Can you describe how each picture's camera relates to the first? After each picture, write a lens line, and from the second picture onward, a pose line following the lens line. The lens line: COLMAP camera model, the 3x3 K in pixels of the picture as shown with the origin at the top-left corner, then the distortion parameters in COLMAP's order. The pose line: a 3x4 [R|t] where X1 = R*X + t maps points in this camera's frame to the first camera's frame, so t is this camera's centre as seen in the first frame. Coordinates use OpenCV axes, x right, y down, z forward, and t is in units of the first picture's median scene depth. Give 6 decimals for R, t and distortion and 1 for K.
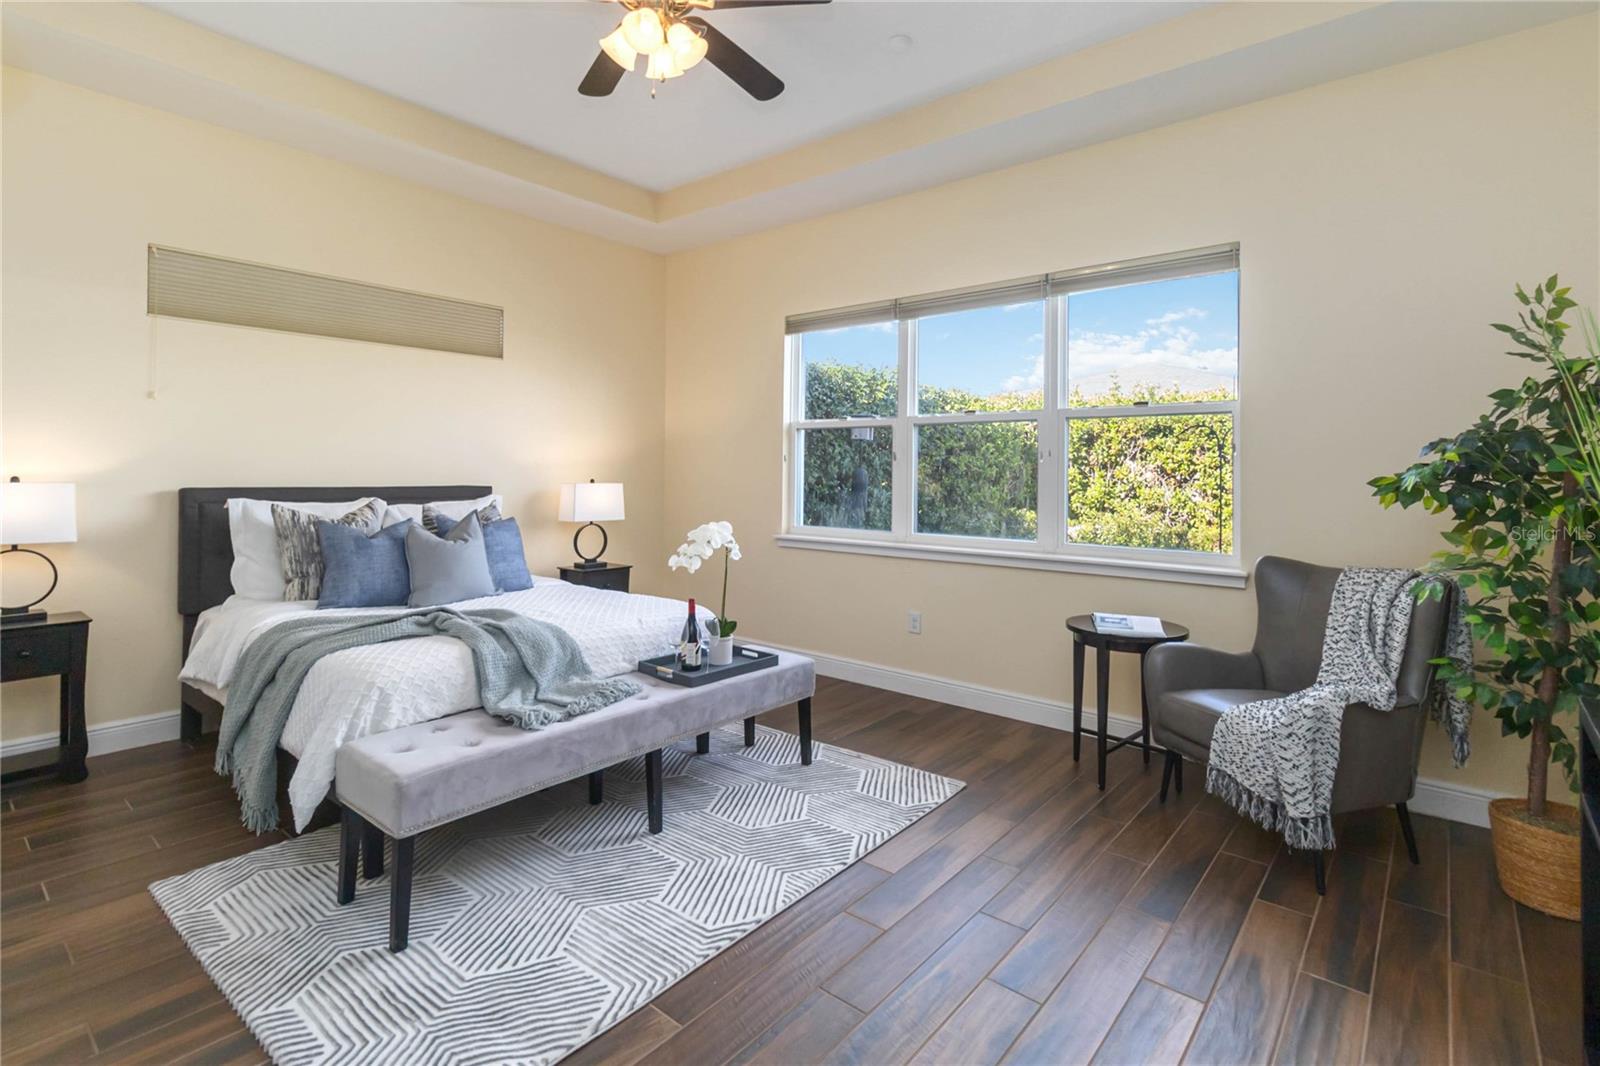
lens RADIAL K [[768.4, 0, 800.5], [0, 768.4, 473.2], [0, 0, 1]] dist [-0.000719, -0.000325]
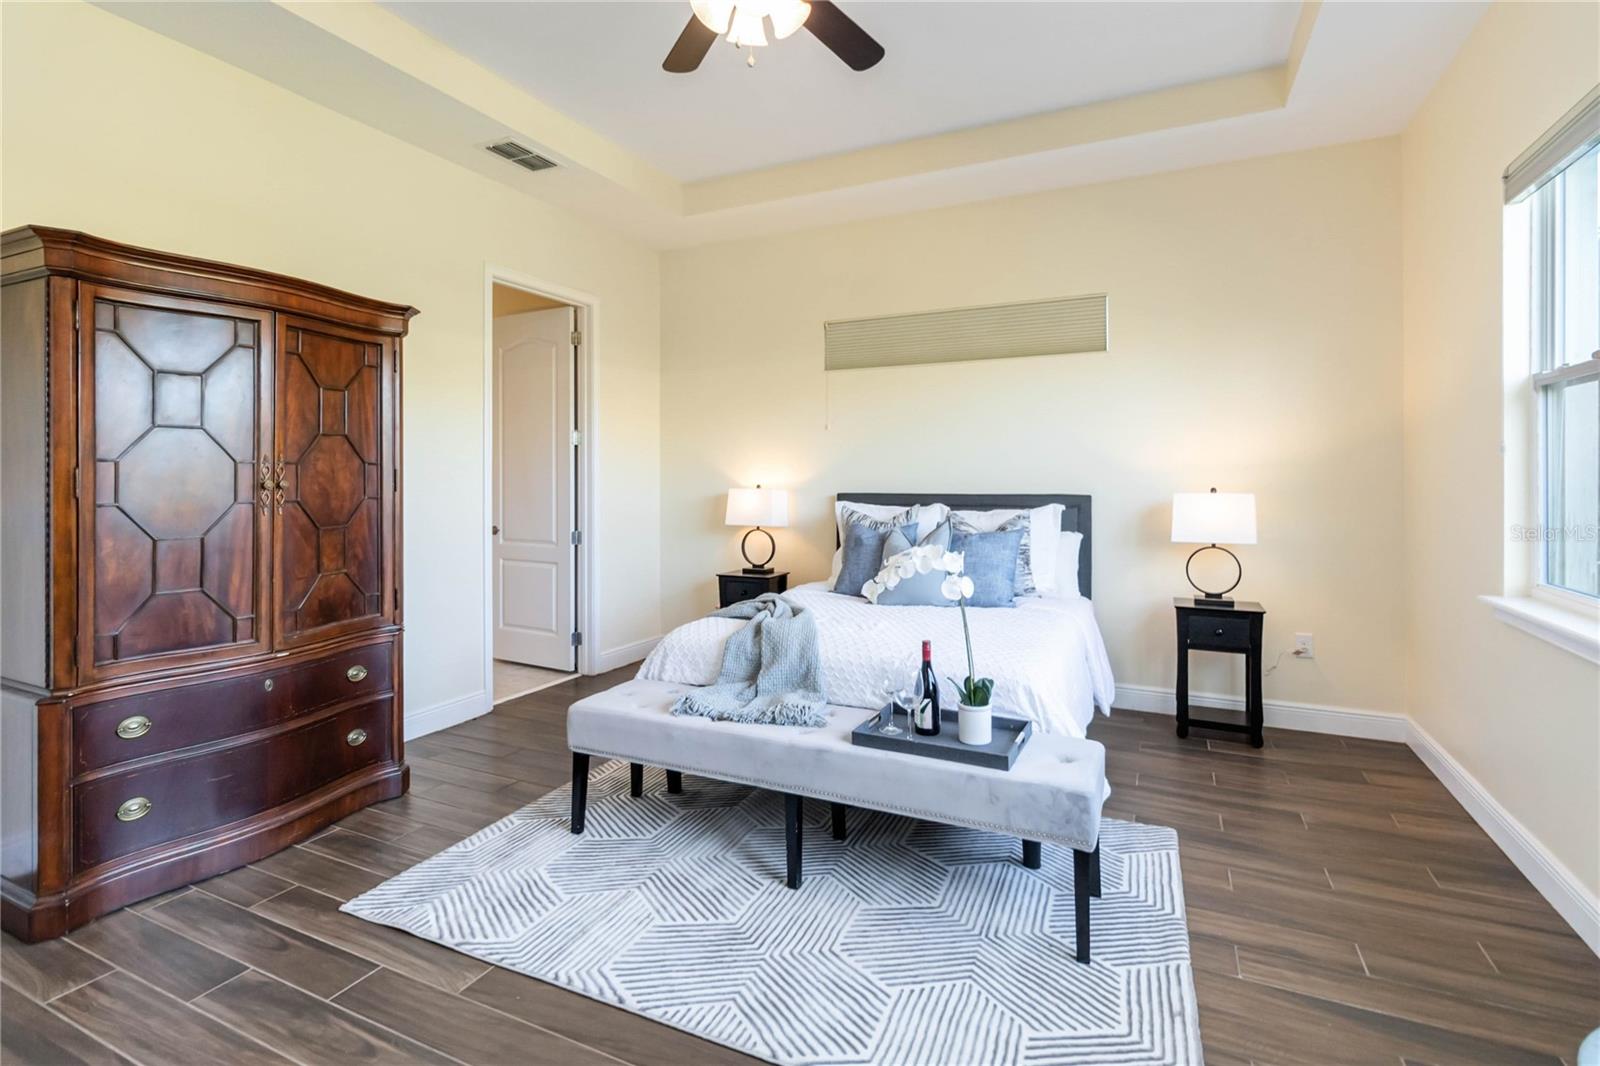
lens RADIAL K [[743.8, 0, 795.1], [0, 743.8, 491.9], [0, 0, 1]] dist [-0.028439, -0.000037]
pose [[0.239104, 0.001225, -0.970993, 0.349448], [0.002006, 0.999996, 0.001755, 0.010476], [0.970992, -0.002367, 0.239101, 0.451760]]
